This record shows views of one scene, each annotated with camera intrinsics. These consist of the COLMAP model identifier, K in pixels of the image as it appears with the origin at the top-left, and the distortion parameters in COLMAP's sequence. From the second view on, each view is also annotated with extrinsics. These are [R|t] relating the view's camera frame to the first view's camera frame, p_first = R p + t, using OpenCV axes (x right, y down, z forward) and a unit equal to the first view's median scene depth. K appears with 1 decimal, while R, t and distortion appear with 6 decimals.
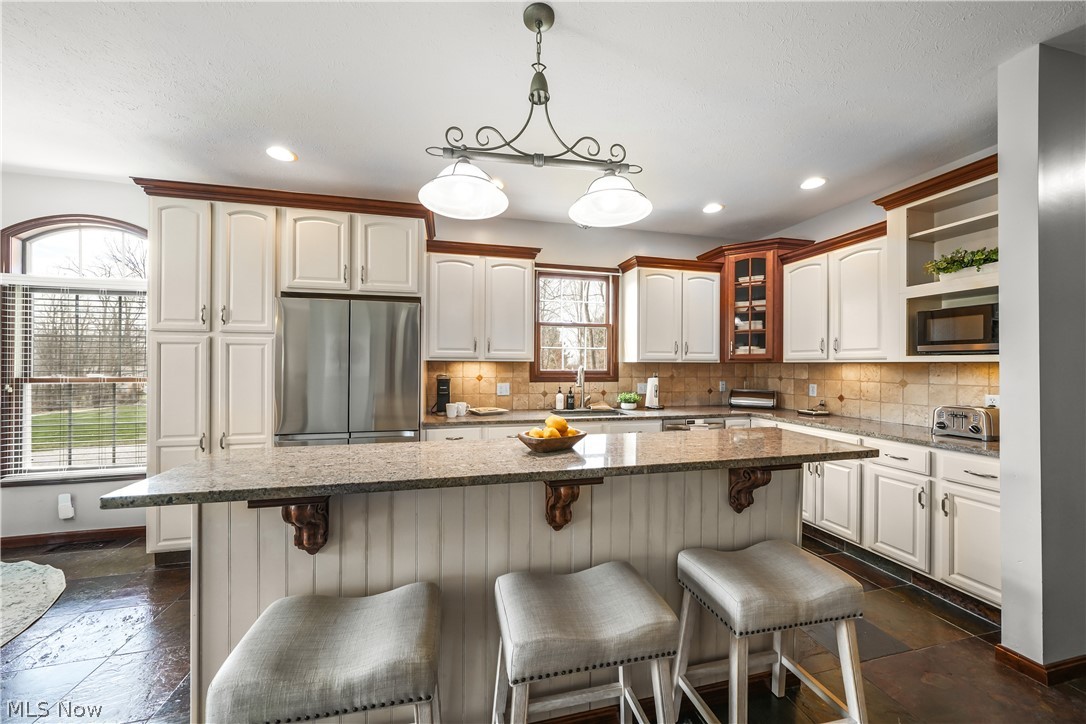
lens RADIAL K [[375.0, 0, 539.6], [0, 375.0, 364.4], [0, 0, 1]] dist [-0.009948, -0.000147]
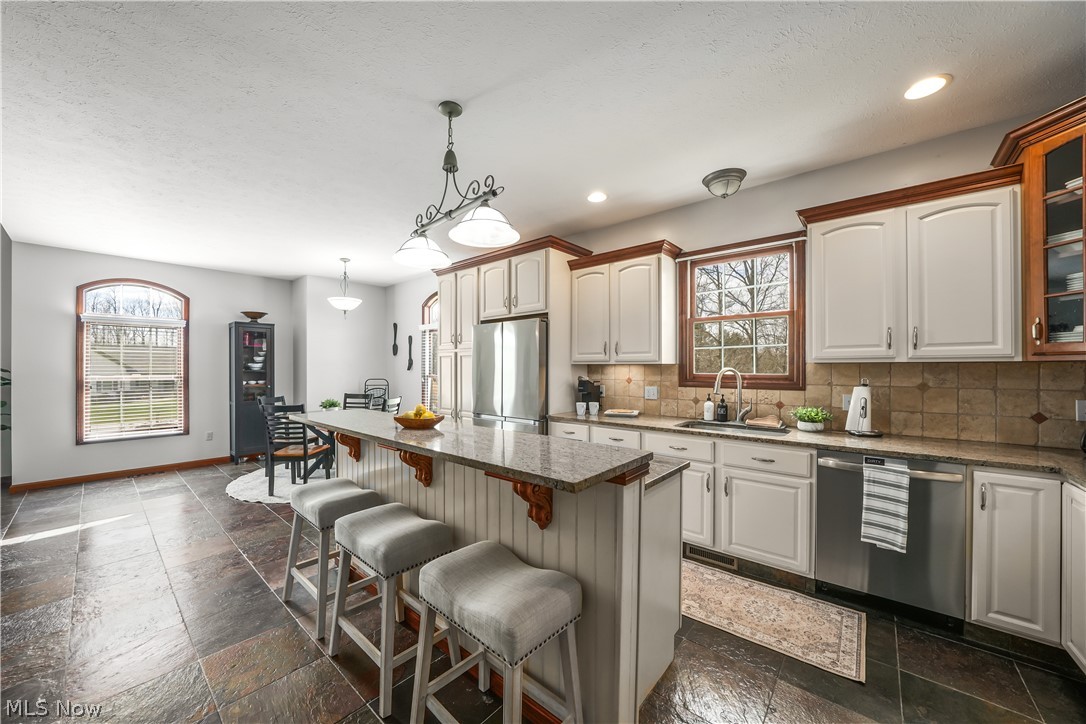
lens RADIAL K [[389.6, 0, 538.5], [0, 389.6, 364.3], [0, 0, 1]] dist [-0.012500, -0.000190]
pose [[0.590048, -0.011844, -0.807282, 0.529982], [0.004412, 0.999925, -0.011446, 0.002807], [0.807356, 0.003191, 0.590055, 0.175720]]
